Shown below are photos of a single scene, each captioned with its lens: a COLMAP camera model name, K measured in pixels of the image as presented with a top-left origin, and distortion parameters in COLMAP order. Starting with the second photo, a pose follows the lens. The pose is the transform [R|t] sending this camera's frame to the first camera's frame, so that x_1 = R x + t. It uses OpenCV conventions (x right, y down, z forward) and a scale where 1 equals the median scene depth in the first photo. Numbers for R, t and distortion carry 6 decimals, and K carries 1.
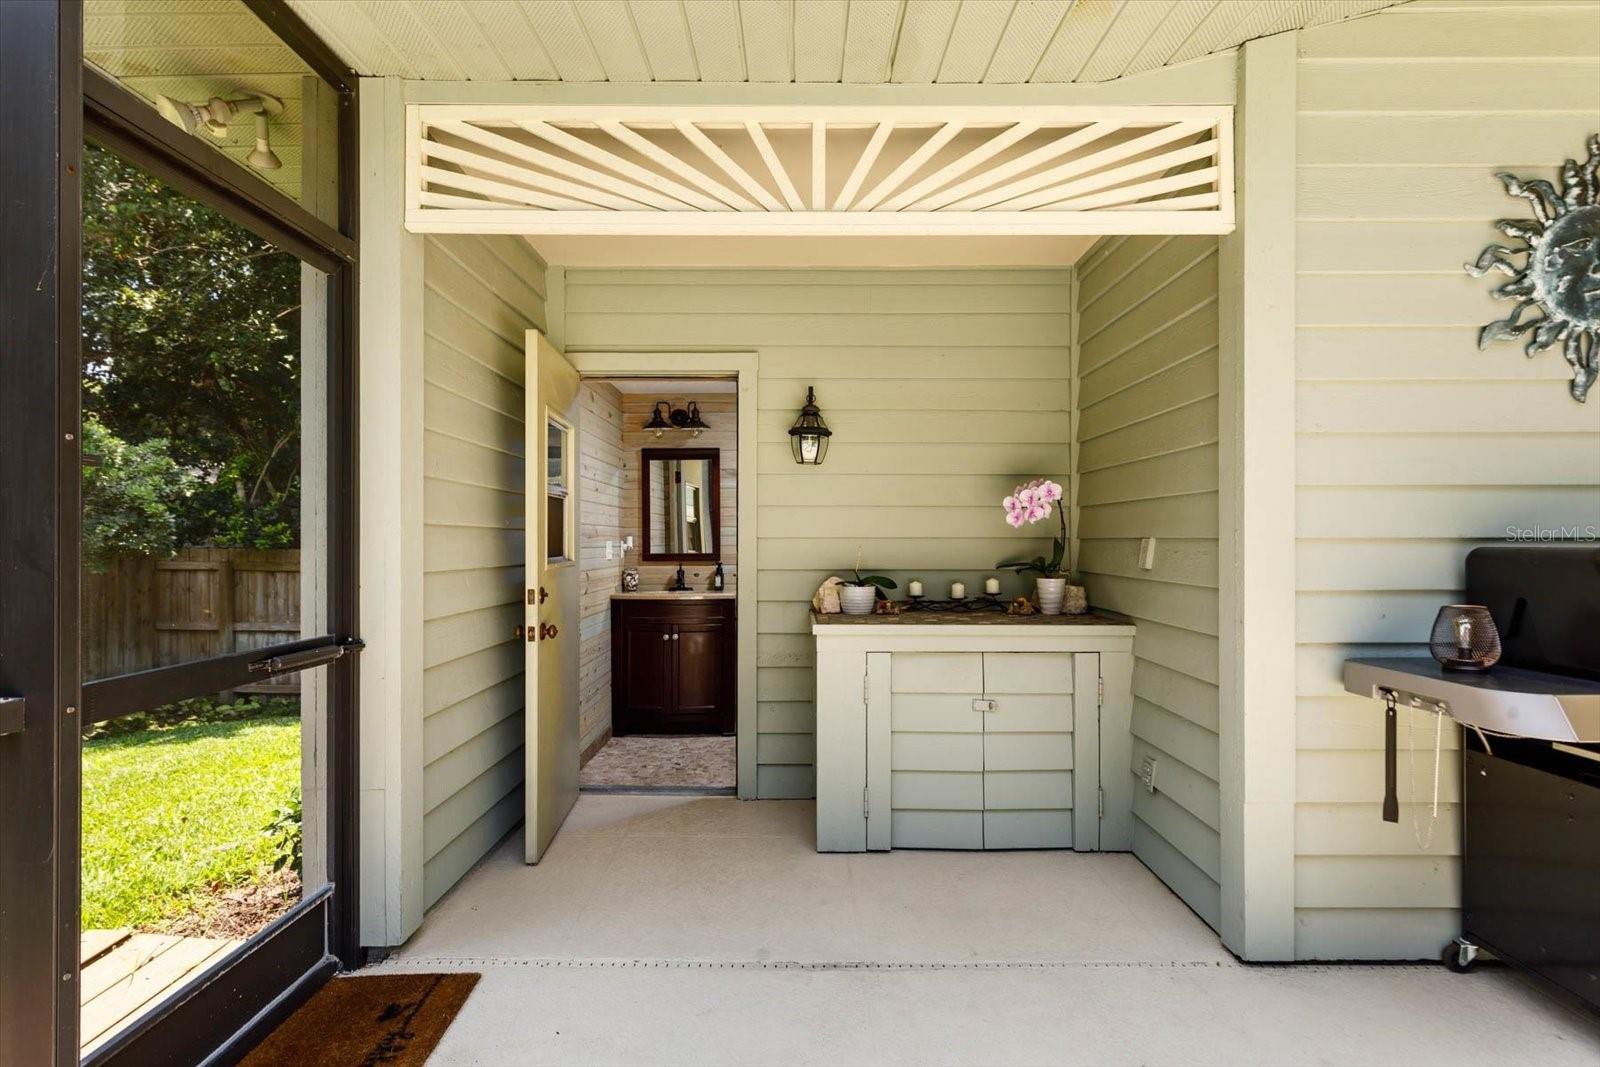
lens RADIAL K [[826.9, 0, 798.8], [0, 826.9, 543.5], [0, 0, 1]] dist [0.000947, 0.000109]
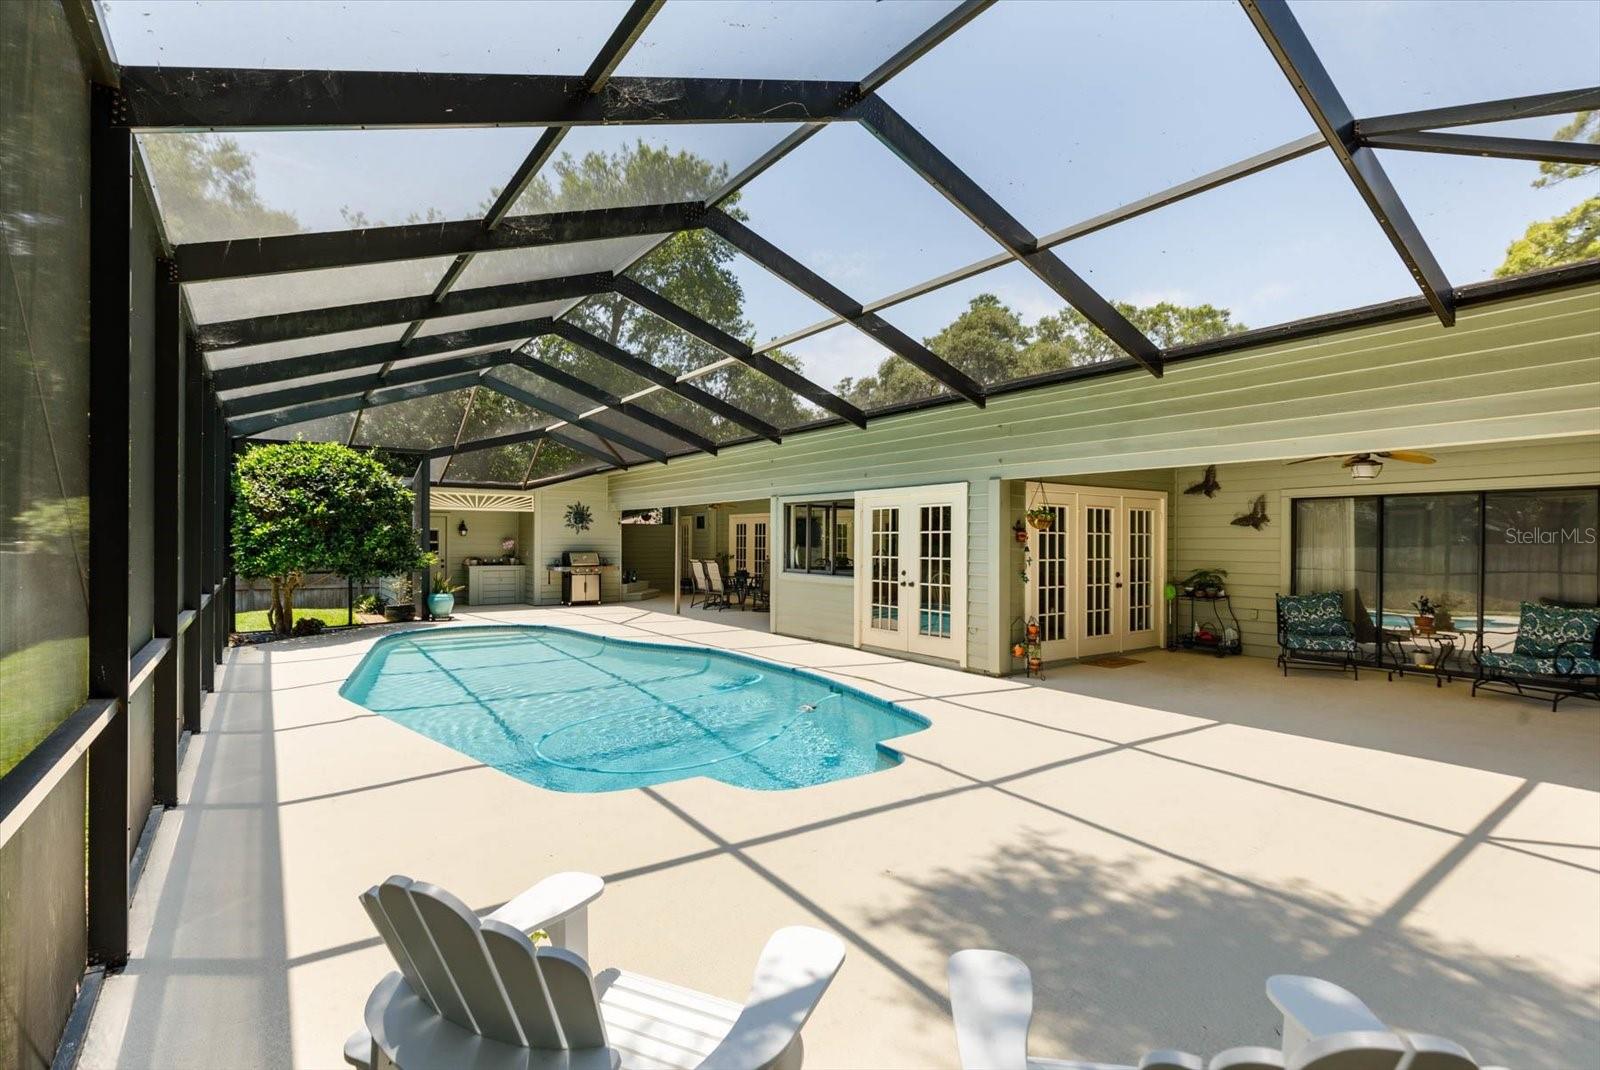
lens RADIAL K [[747.1, 0, 804.7], [0, 747.1, 544.5], [0, 0, 1]] dist [-0.003883, -0.000553]
pose [[0.815111, 0.001291, 0.579304, -1.081544], [-0.004670, 0.999980, 0.004343, -0.083972], [-0.579286, -0.006246, 0.815100, -4.575922]]
